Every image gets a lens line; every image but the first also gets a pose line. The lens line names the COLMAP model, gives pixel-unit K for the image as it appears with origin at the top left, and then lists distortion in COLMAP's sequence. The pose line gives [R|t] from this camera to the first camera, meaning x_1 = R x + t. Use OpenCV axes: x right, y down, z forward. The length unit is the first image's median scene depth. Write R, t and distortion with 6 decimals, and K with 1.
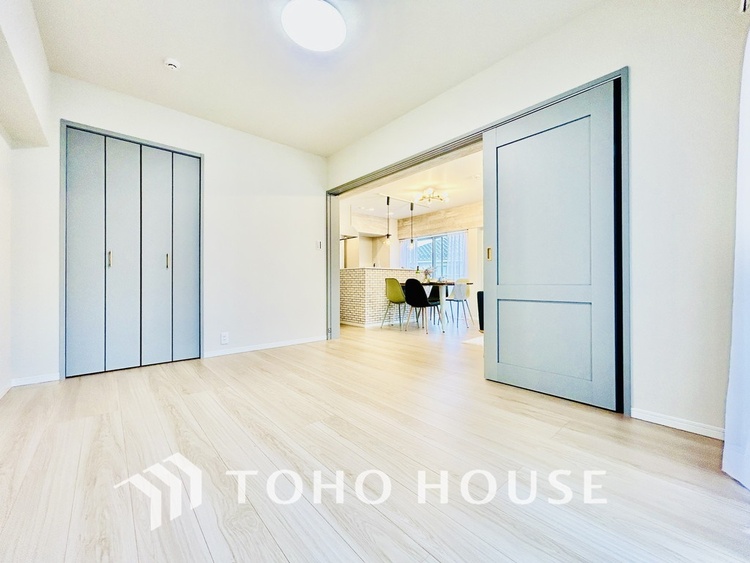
lens RADIAL K [[303.5, 0, 373.1], [0, 303.5, 280.7], [0, 0, 1]] dist [0.002746, 0.000271]
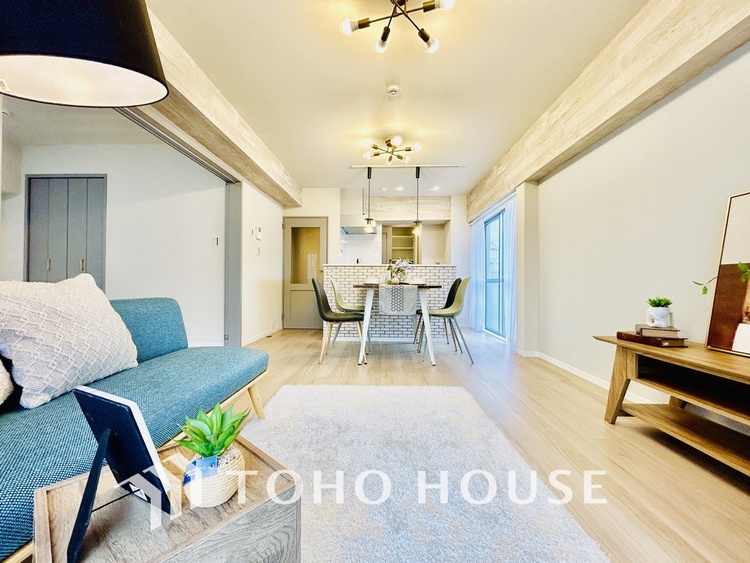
lens RADIAL K [[303.5, 0, 374.8], [0, 303.5, 282.0], [0, 0, 1]] dist [0.002746, 0.000271]
pose [[0.725663, 0.000747, -0.688050, 0.560790], [-0.004145, 0.999986, -0.003286, 0.003330], [0.688038, 0.005237, 0.725656, 0.473852]]
